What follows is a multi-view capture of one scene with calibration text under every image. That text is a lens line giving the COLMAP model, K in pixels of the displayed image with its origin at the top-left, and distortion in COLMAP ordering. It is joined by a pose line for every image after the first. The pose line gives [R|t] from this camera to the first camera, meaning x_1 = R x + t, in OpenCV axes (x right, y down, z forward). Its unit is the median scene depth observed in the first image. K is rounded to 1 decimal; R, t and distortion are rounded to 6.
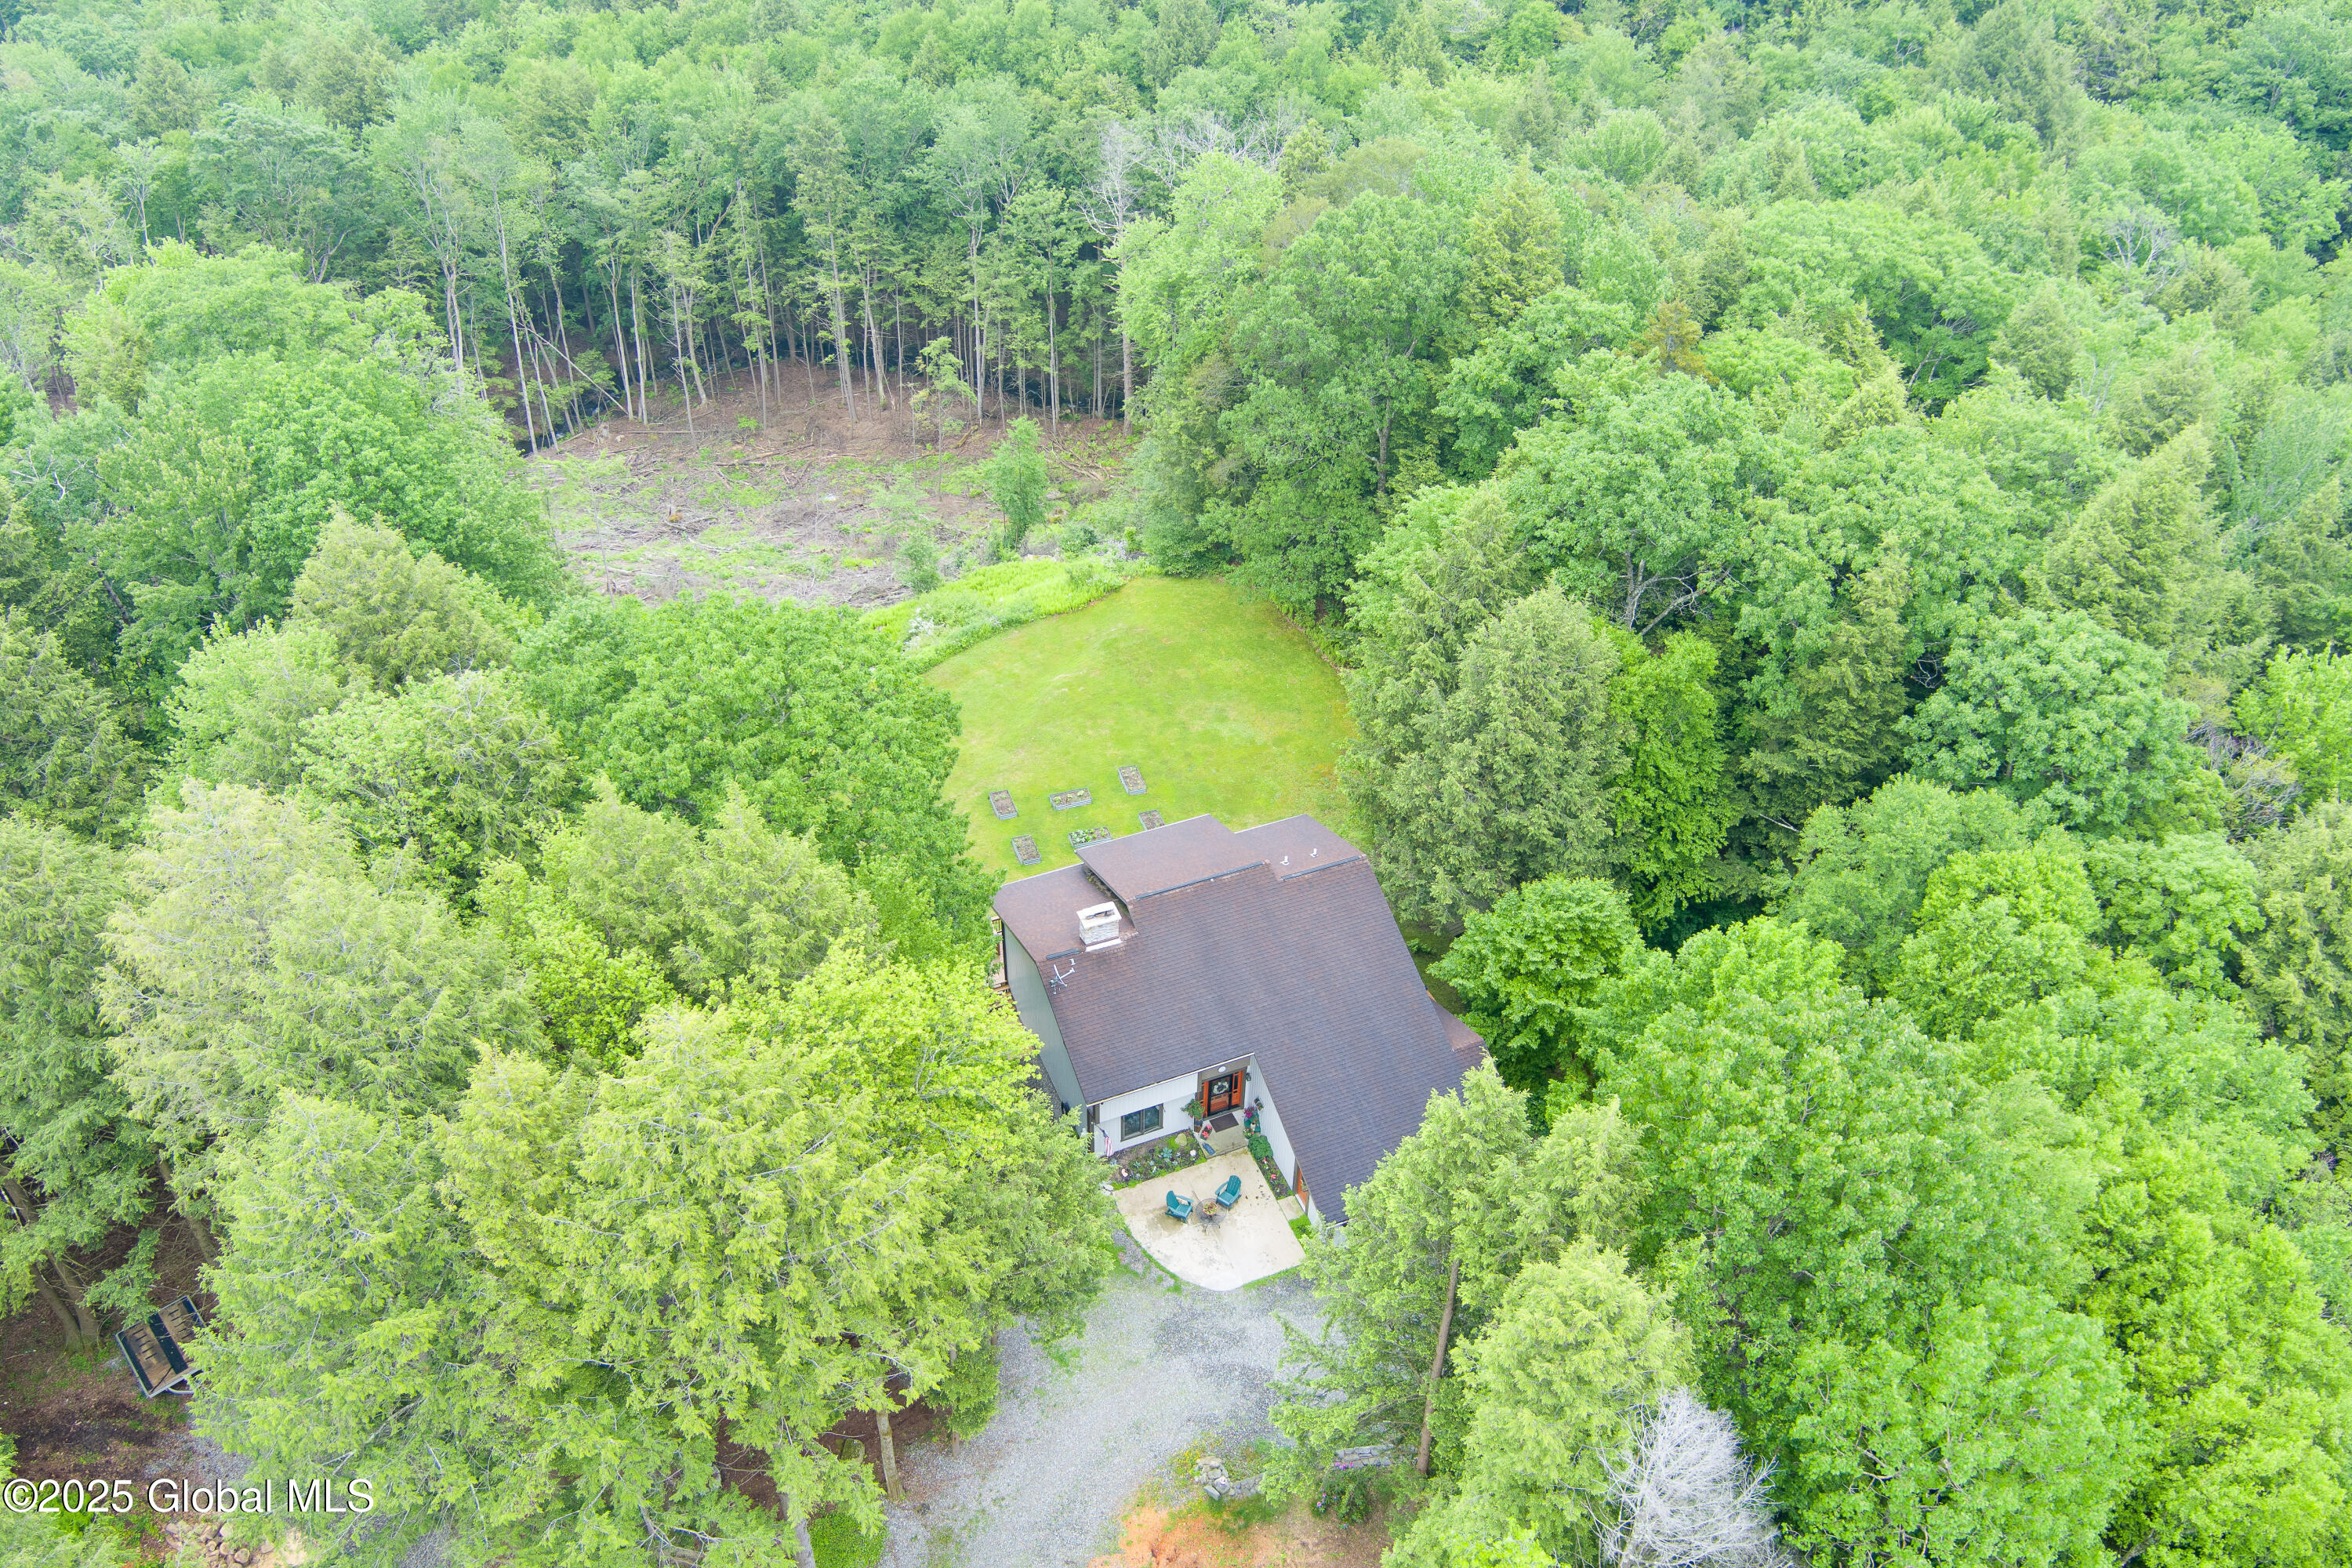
lens RADIAL K [[1912.6, 0, 1168.5], [0, 1912.6, 794.0], [0, 0, 1]] dist [-0.066960, -0.001536]
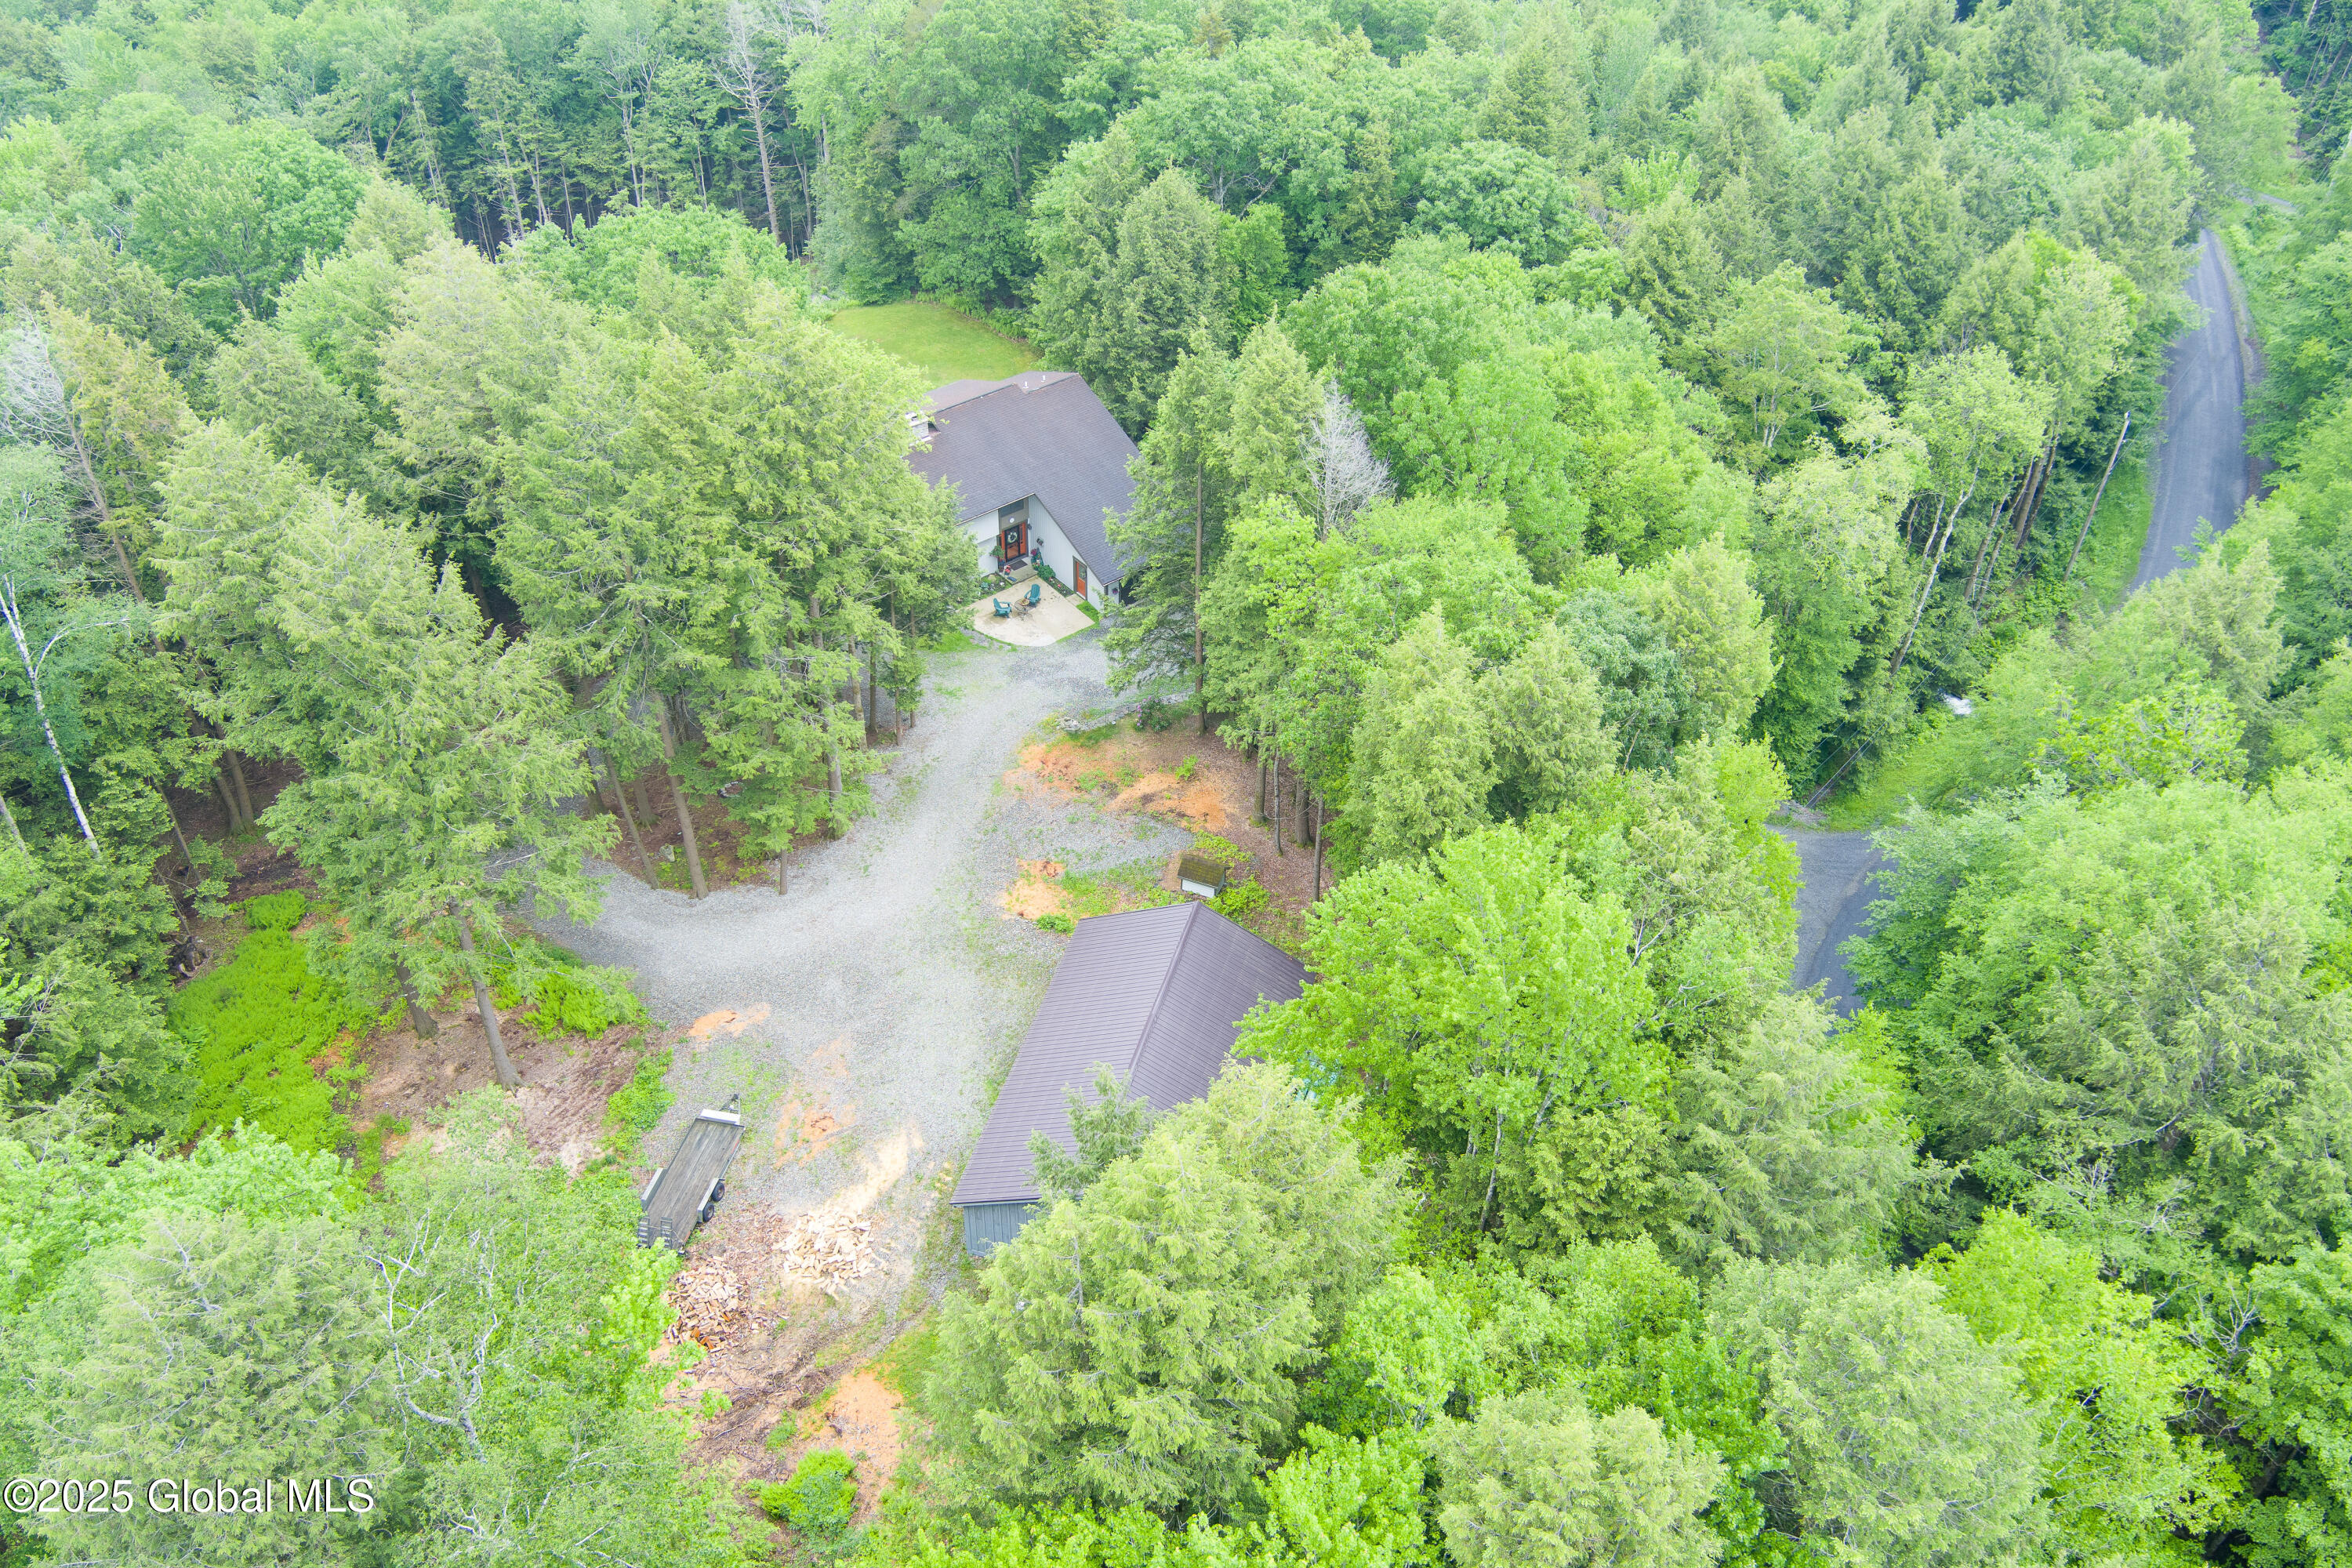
lens RADIAL K [[1912.6, 0, 1168.5], [0, 1912.6, 794.0], [0, 0, 1]] dist [-0.066960, -0.001536]
pose [[0.962218, -0.179170, 0.205024, -0.193100], [0.179005, 0.983655, 0.019509, 0.339777], [-0.205168, 0.017929, 0.978562, -0.458534]]
